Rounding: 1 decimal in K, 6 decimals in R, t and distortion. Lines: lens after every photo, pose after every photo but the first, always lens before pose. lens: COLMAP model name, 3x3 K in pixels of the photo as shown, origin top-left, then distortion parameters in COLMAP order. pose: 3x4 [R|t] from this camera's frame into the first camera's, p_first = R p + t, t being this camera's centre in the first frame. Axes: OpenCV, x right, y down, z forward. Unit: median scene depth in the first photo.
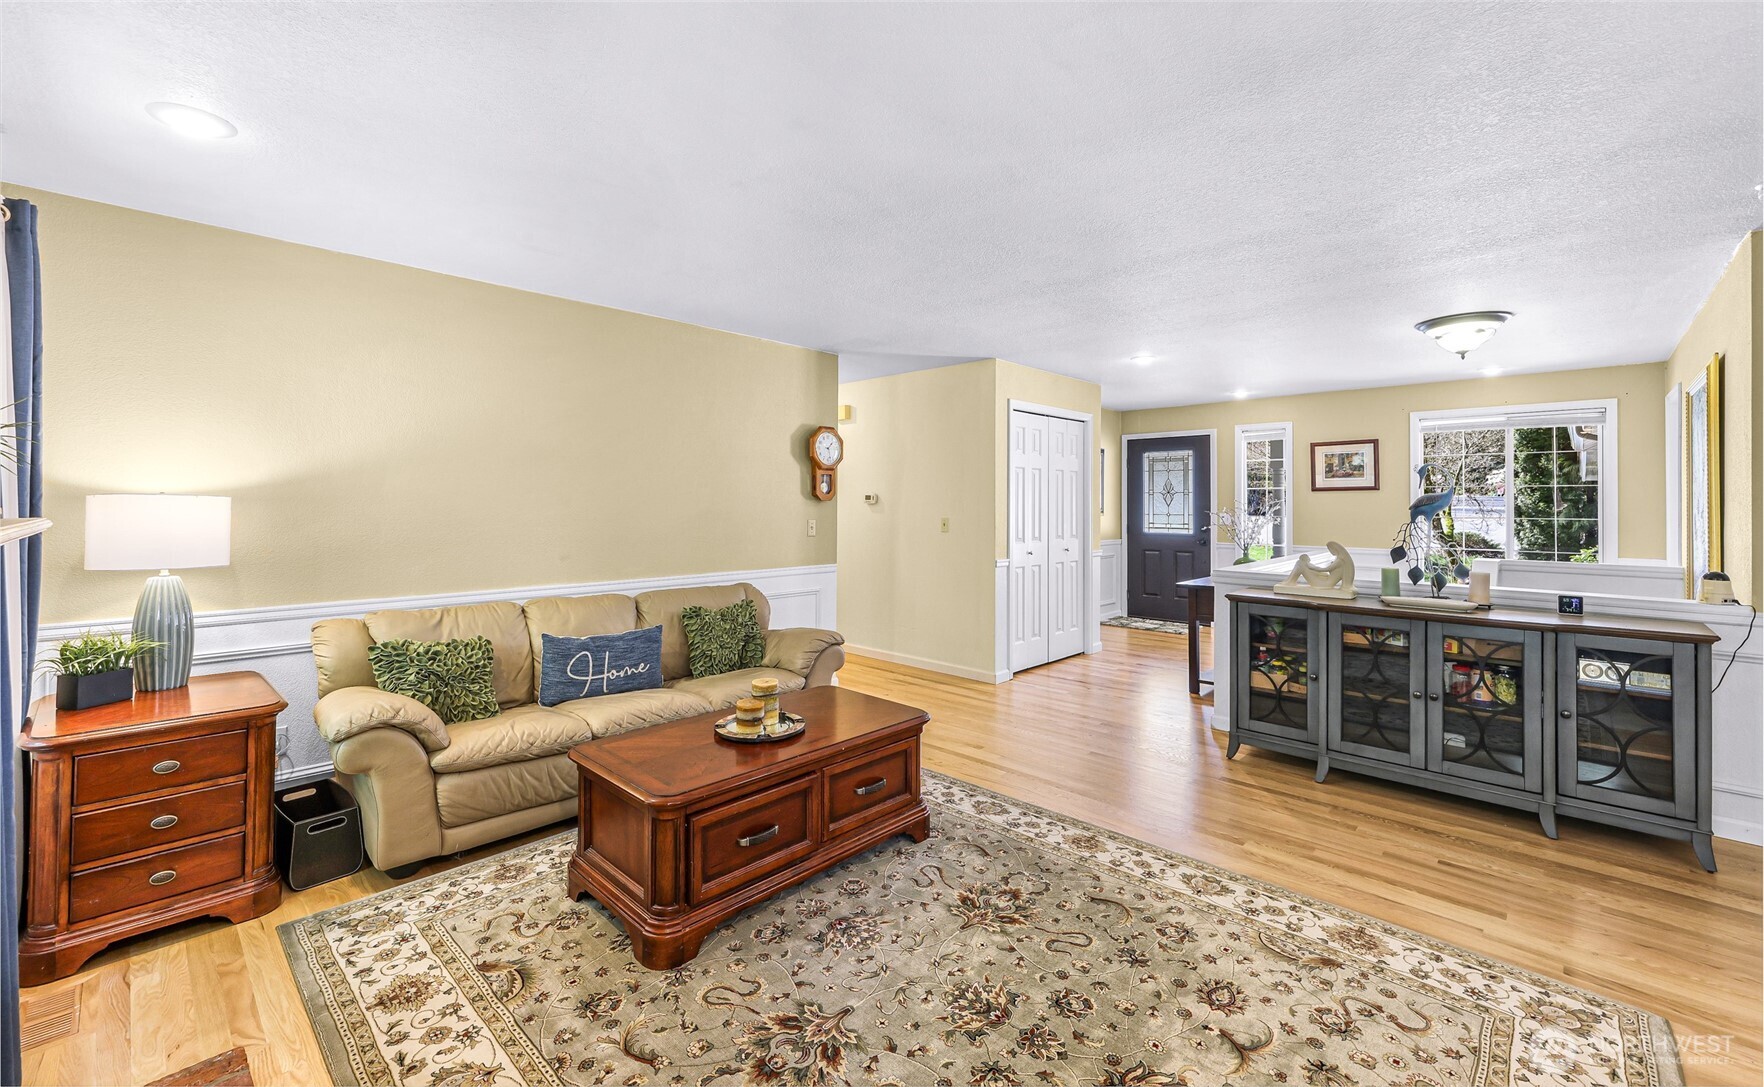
lens RADIAL K [[718.1, 0, 880.2], [0, 718.1, 500.9], [0, 0, 1]] dist [0.001242, 0.000124]
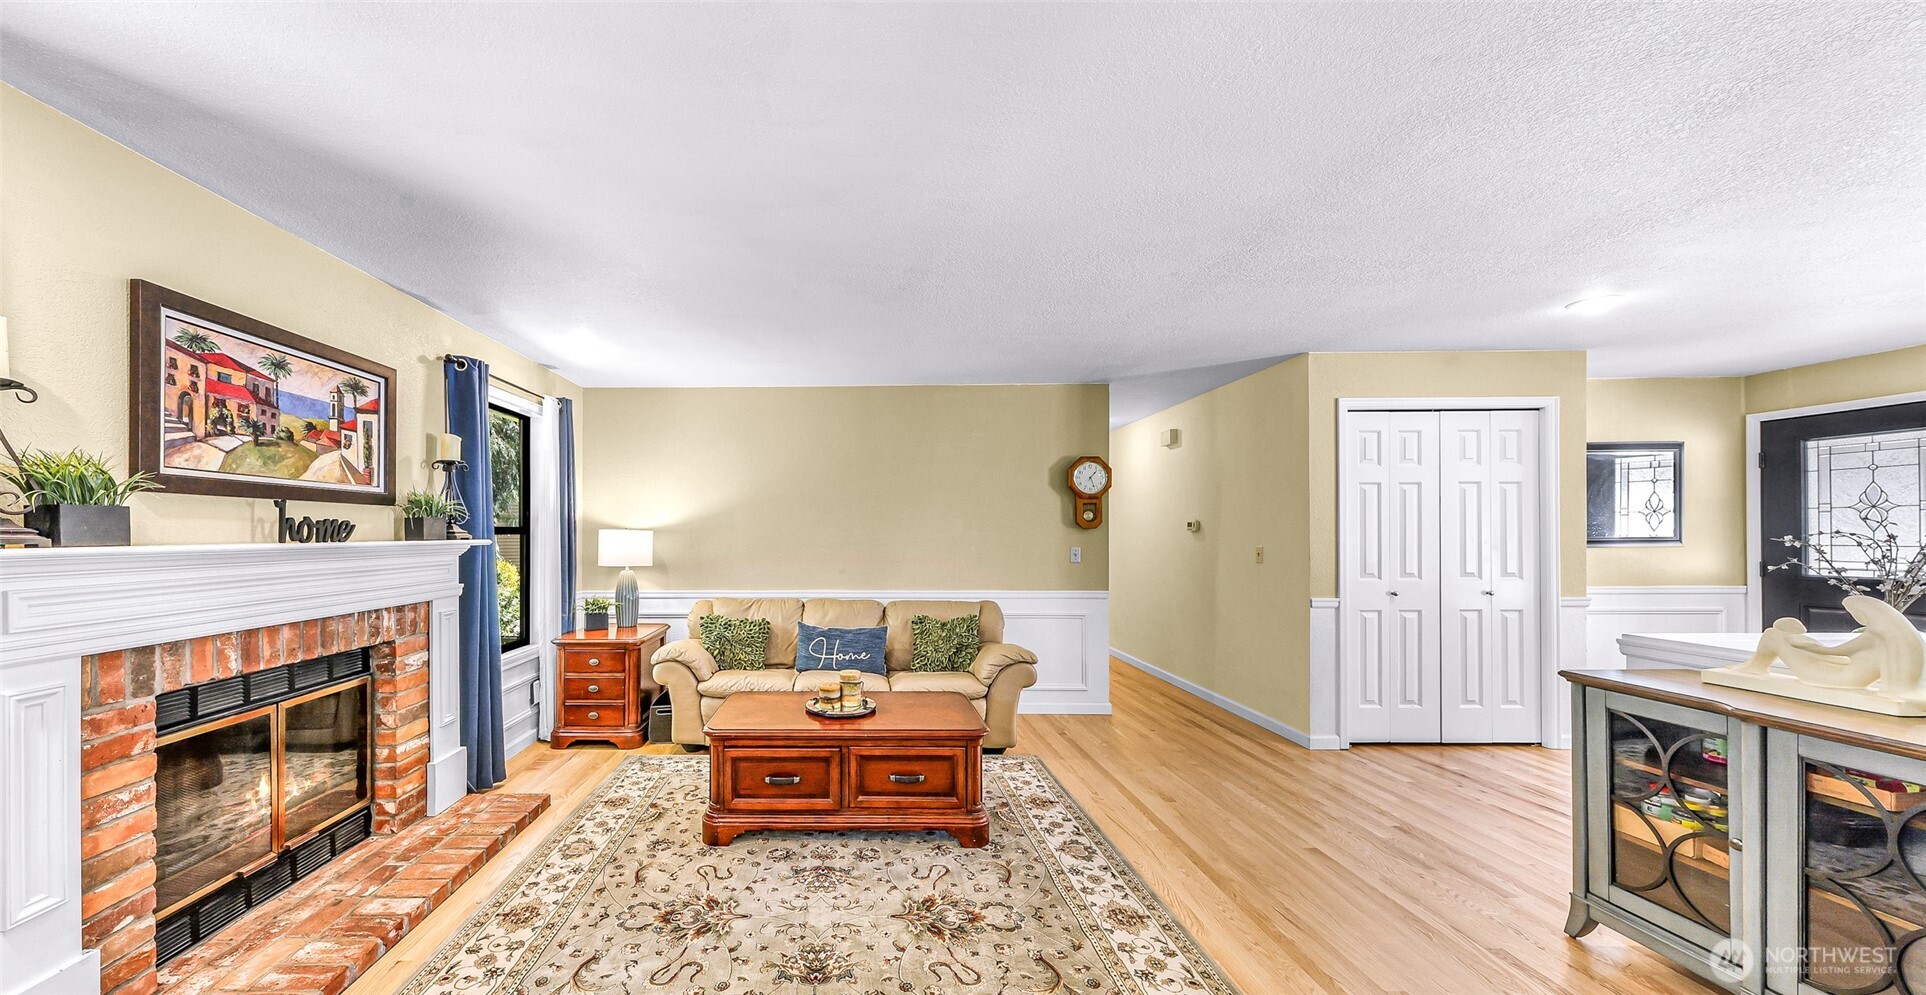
lens RADIAL K [[621.4, 0, 844.2], [0, 621.4, 535.5], [0, 0, 1]] dist [-0.000092, -0.000122]
pose [[0.681677, -0.004793, -0.731637, 0.643998], [0.008781, 0.999960, 0.001631, 0.009716], [0.731600, -0.007536, 0.681692, 0.255877]]
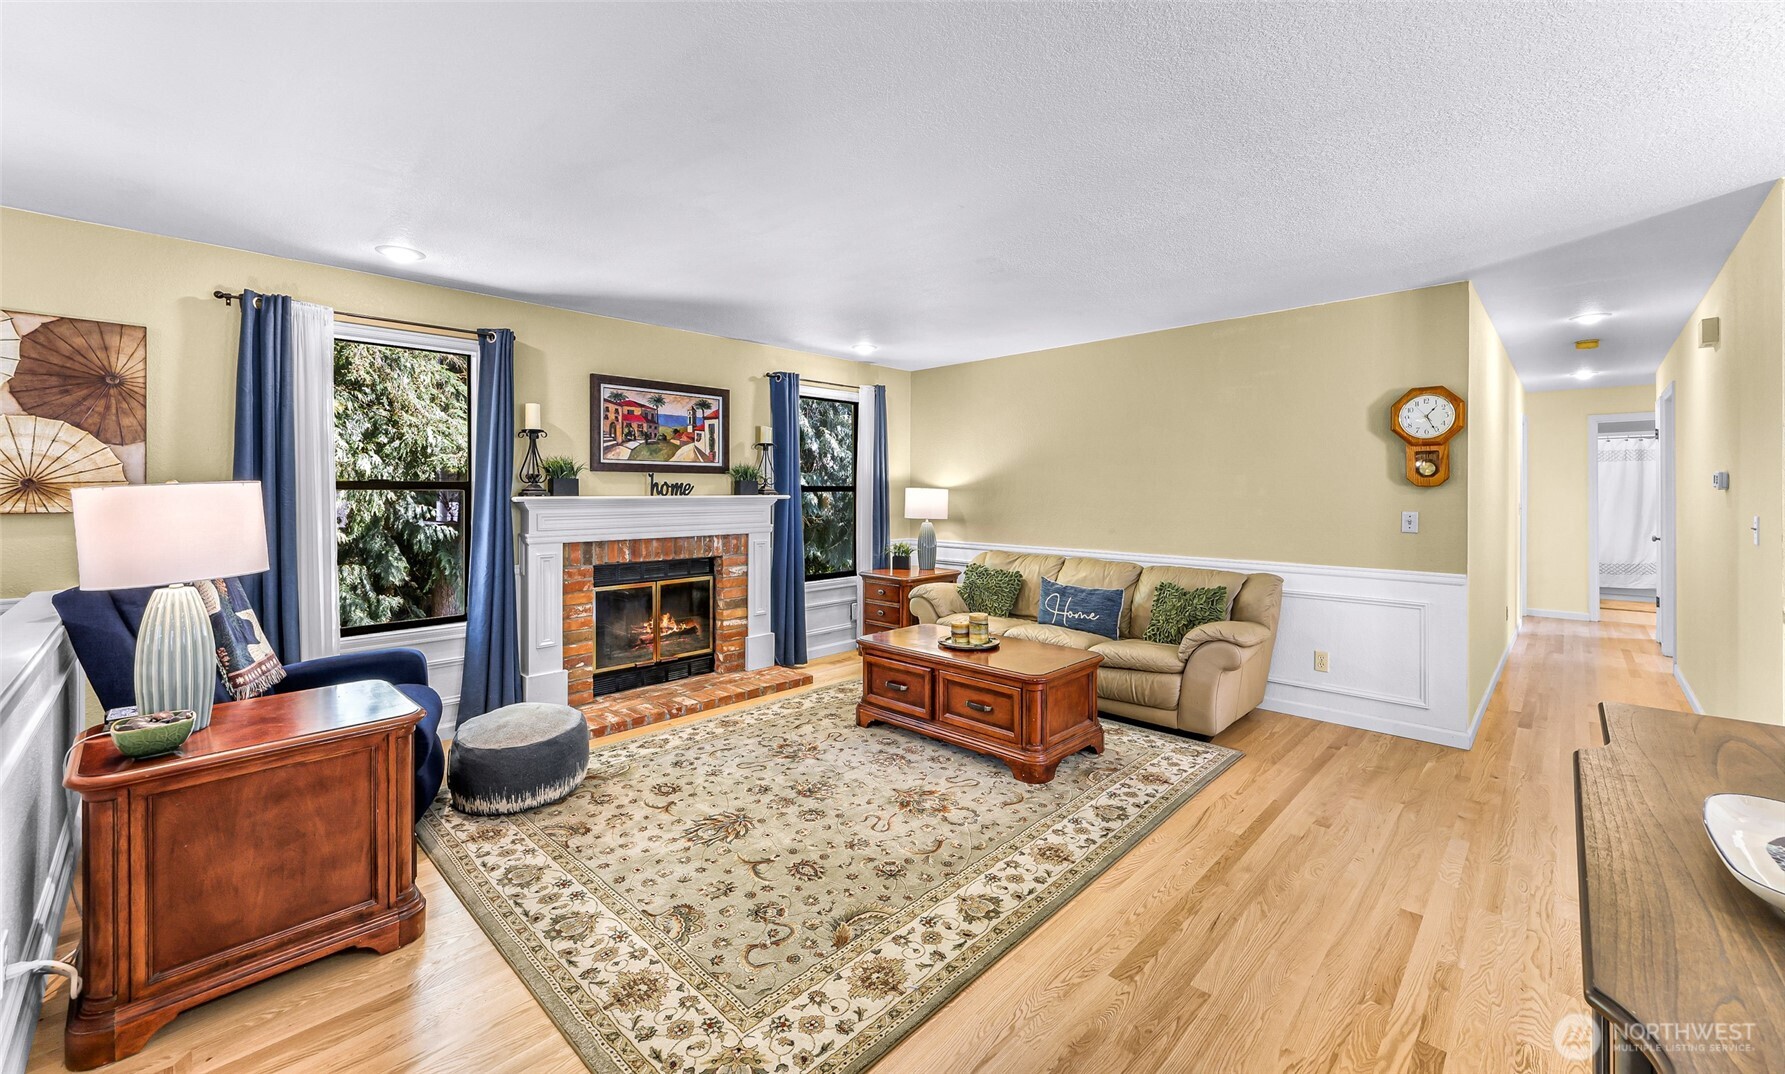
lens RADIAL K [[703.2, 0, 888.3], [0, 703.2, 497.3], [0, 0, 1]] dist [0.001148, -0.000003]
pose [[-0.003529, 0.002172, -0.999991, 1.263406], [0.002640, 0.999994, 0.002163, 0.015430], [0.999990, -0.002632, -0.003535, 0.841599]]
